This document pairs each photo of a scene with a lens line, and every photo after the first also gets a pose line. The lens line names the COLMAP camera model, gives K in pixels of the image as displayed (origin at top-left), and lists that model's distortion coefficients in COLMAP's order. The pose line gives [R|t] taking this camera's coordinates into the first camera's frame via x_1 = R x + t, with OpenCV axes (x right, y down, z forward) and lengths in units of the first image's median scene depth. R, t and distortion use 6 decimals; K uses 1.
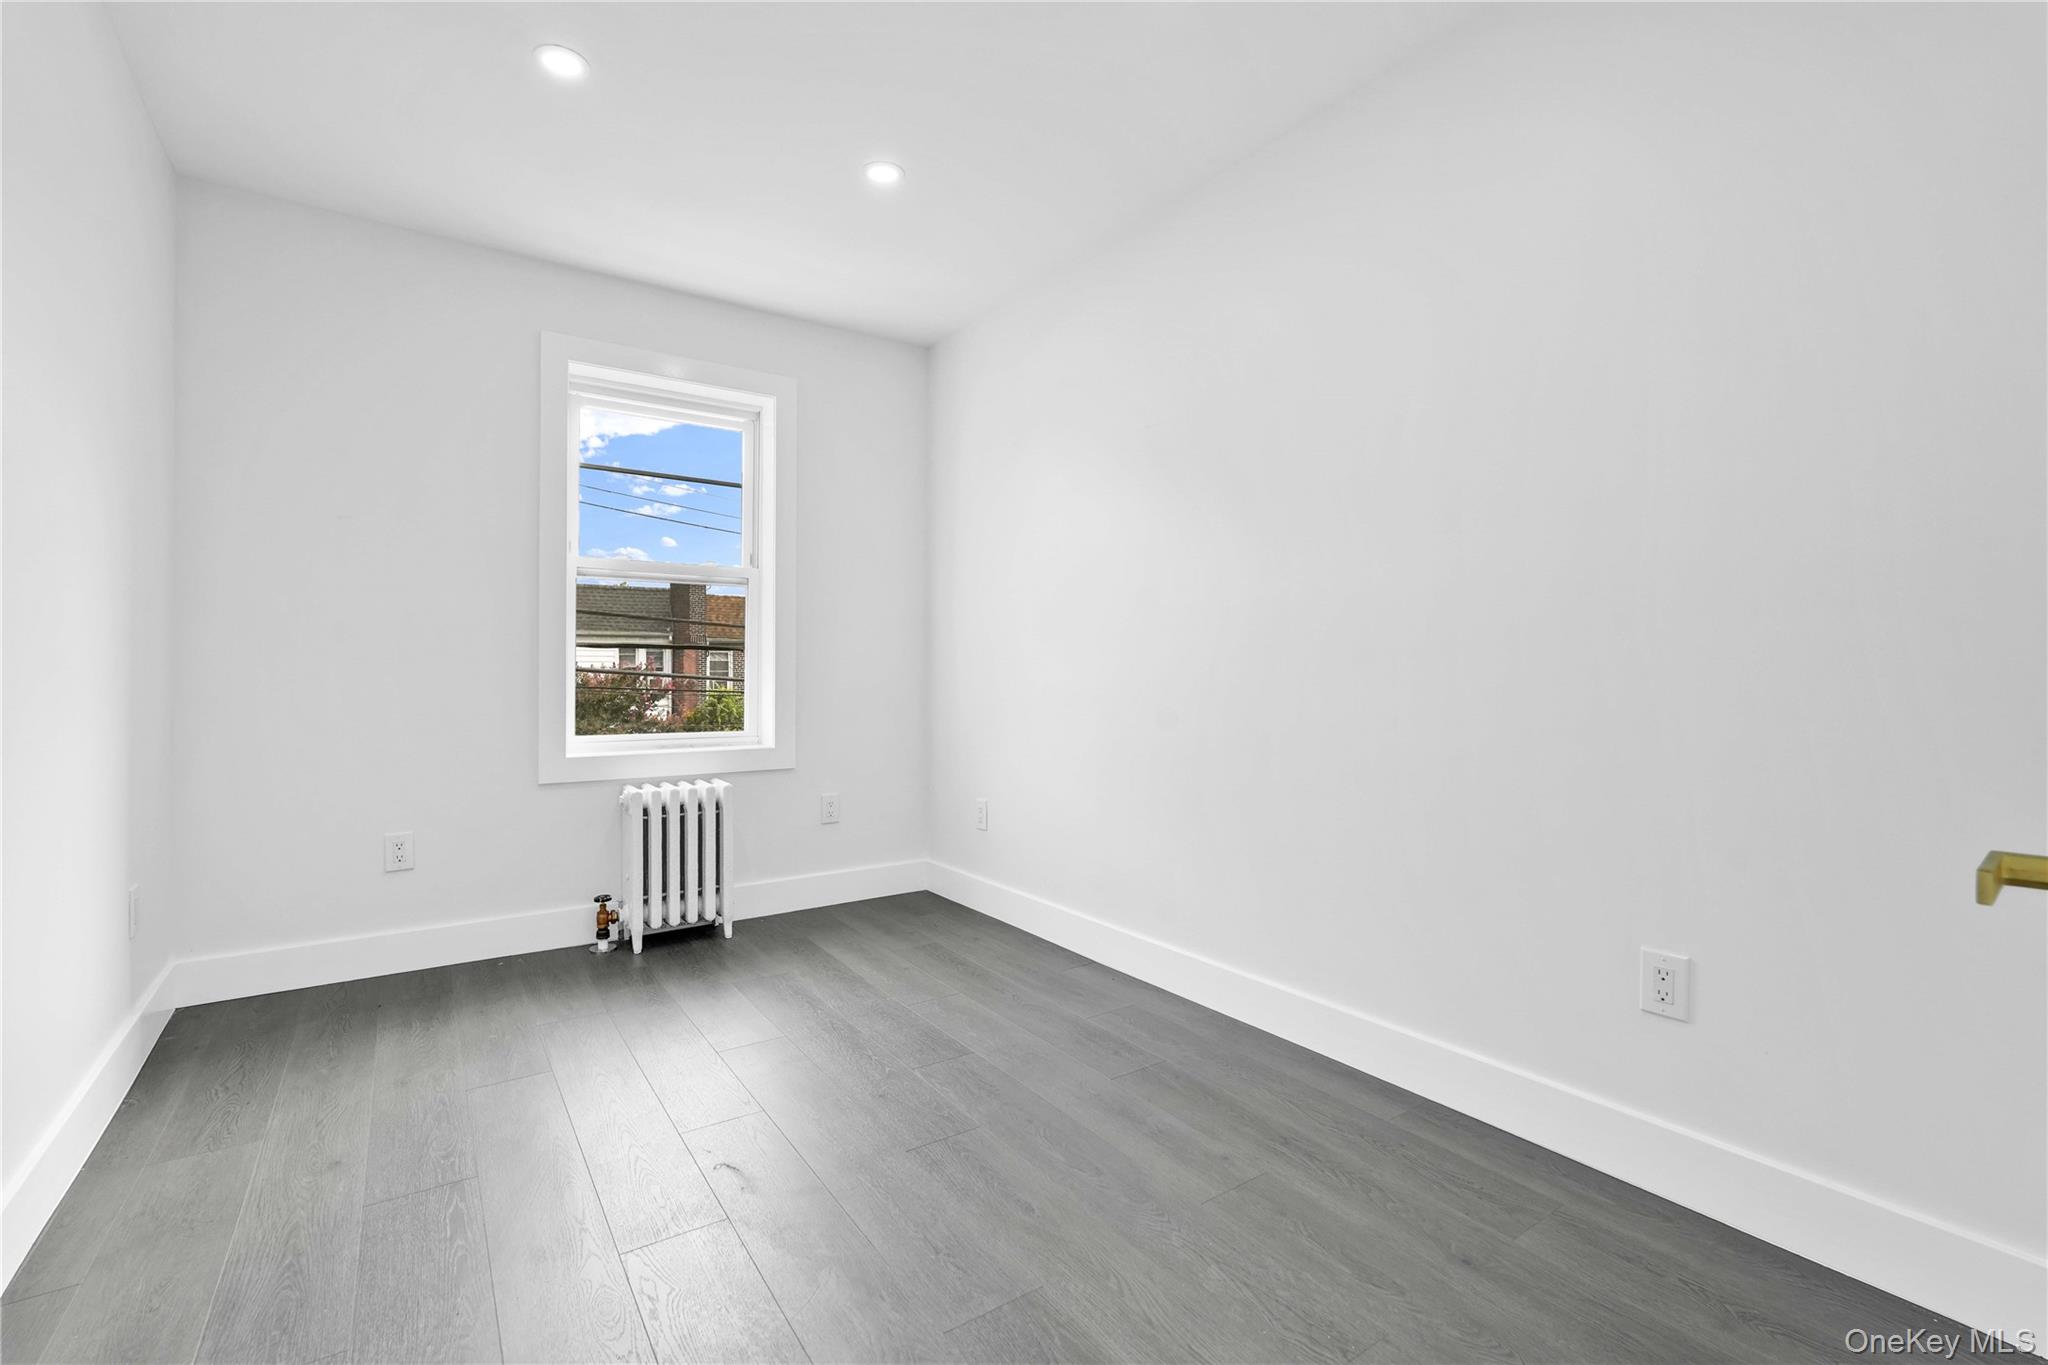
lens RADIAL K [[905.6, 0, 1024.0], [0, 905.6, 682.5], [0, 0, 1]] dist [0.001546, 0.000289]
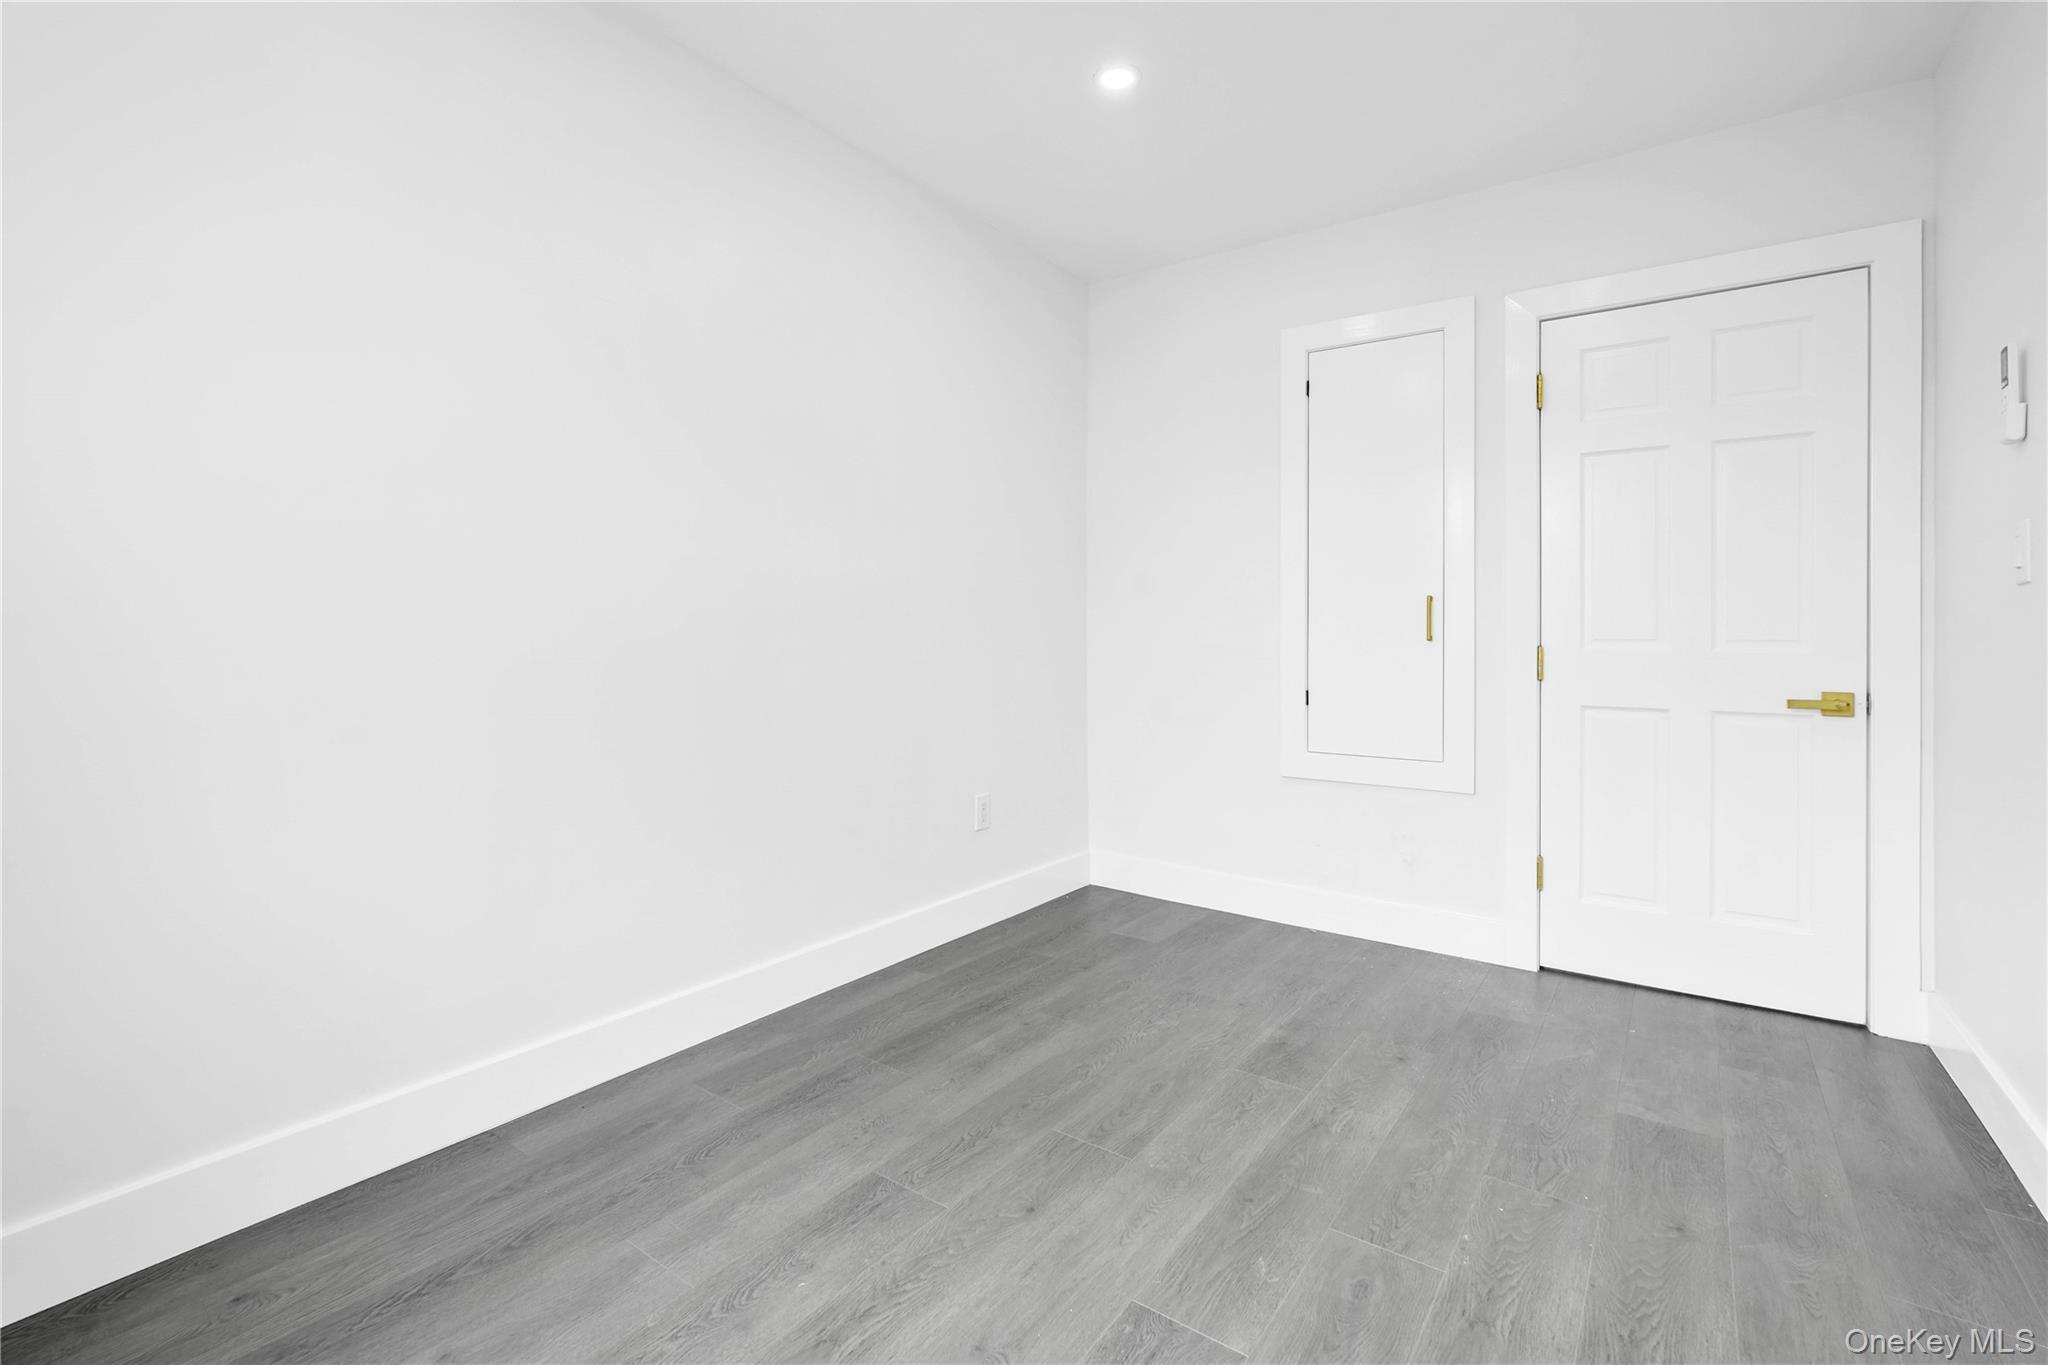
lens RADIAL K [[905.6, 0, 1024.0], [0, 905.6, 682.5], [0, 0, 1]] dist [0.001546, 0.000289]
pose [[-0.336018, -0.039987, 0.941006, -0.769227], [0.007213, 0.998960, 0.045025, -0.007373], [-0.941828, 0.021917, -0.335380, 1.147824]]
